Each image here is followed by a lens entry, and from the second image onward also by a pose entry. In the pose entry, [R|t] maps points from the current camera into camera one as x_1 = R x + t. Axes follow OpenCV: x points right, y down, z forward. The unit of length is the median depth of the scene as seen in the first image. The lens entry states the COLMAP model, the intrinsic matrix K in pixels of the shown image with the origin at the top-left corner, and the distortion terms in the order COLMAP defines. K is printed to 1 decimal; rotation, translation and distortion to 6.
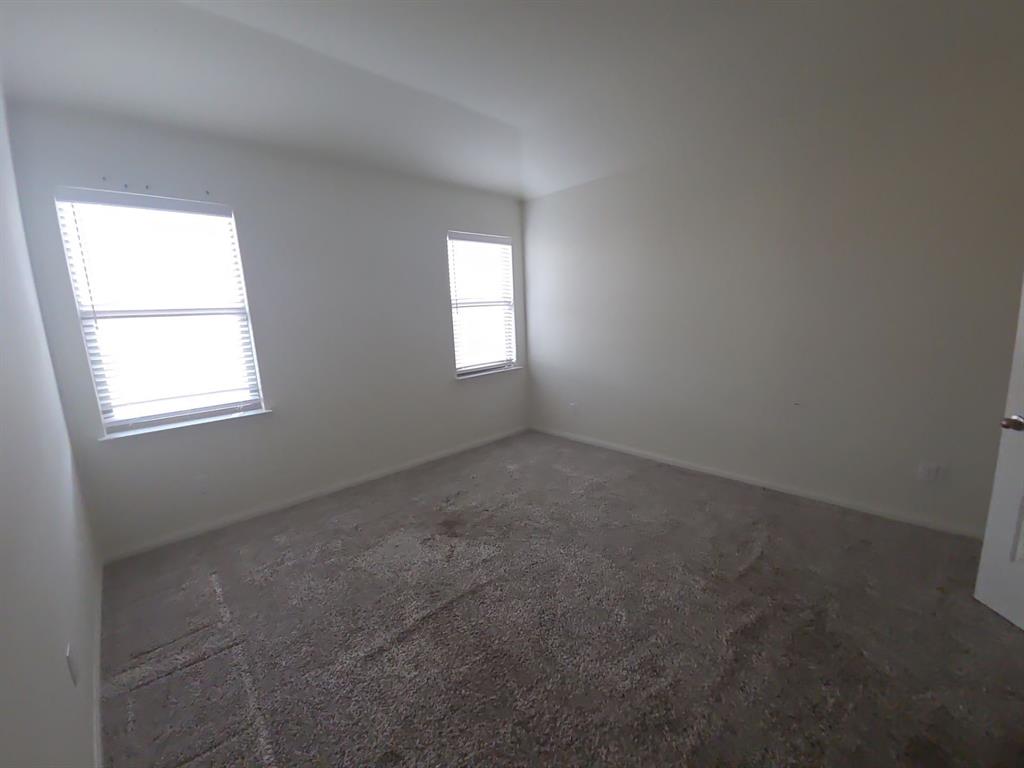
lens RADIAL K [[411.4, 0, 509.1], [0, 411.4, 387.6], [0, 0, 1]] dist [0.001624, -0.000334]
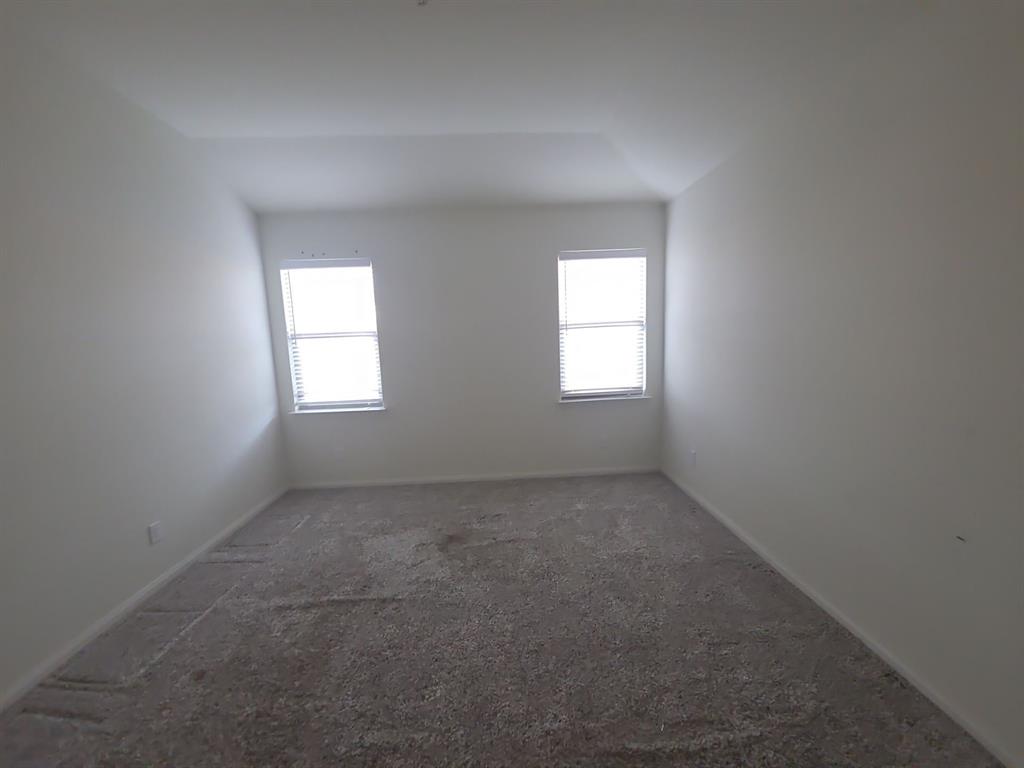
lens RADIAL K [[411.4, 0, 509.1], [0, 411.4, 387.6], [0, 0, 1]] dist [0.001624, -0.000334]
pose [[0.757650, 0.099054, -0.645100, 0.686082], [-0.114148, 0.993292, 0.018455, -0.099227], [0.642601, 0.059654, 0.763875, 0.302687]]
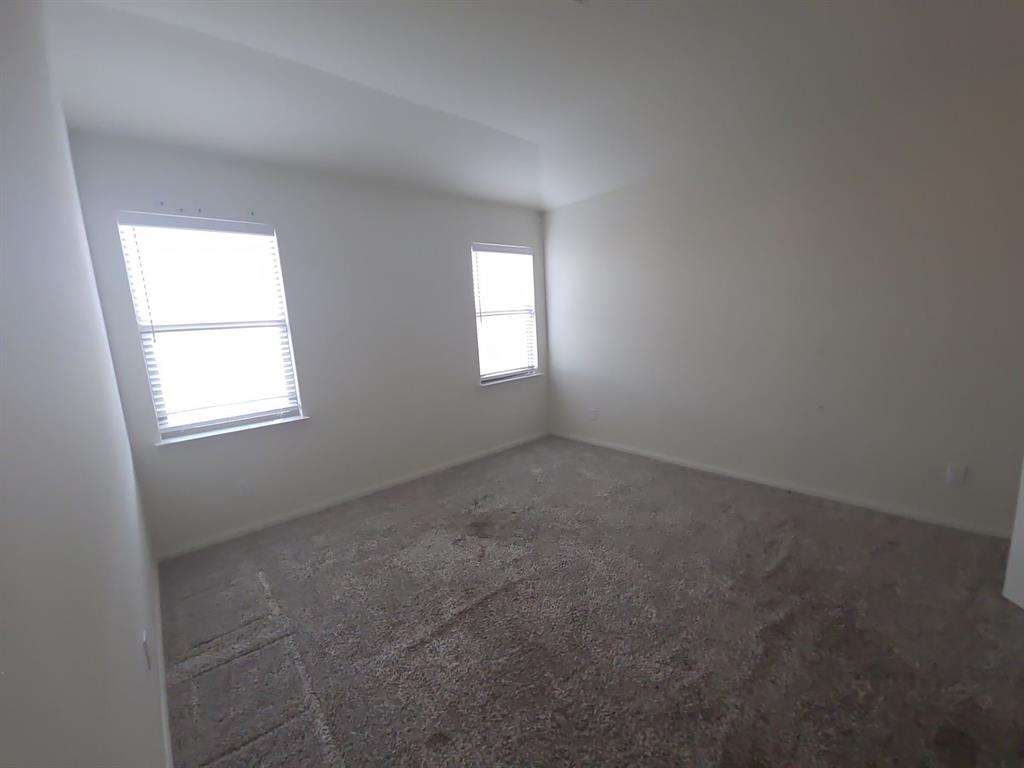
lens RADIAL K [[411.4, 0, 509.1], [0, 411.4, 387.6], [0, 0, 1]] dist [0.001624, -0.000334]
pose [[0.999306, -0.008576, -0.036248, -0.032391], [0.008003, 0.999841, -0.015907, 0.001709], [0.036378, 0.015606, 0.999216, -0.042661]]
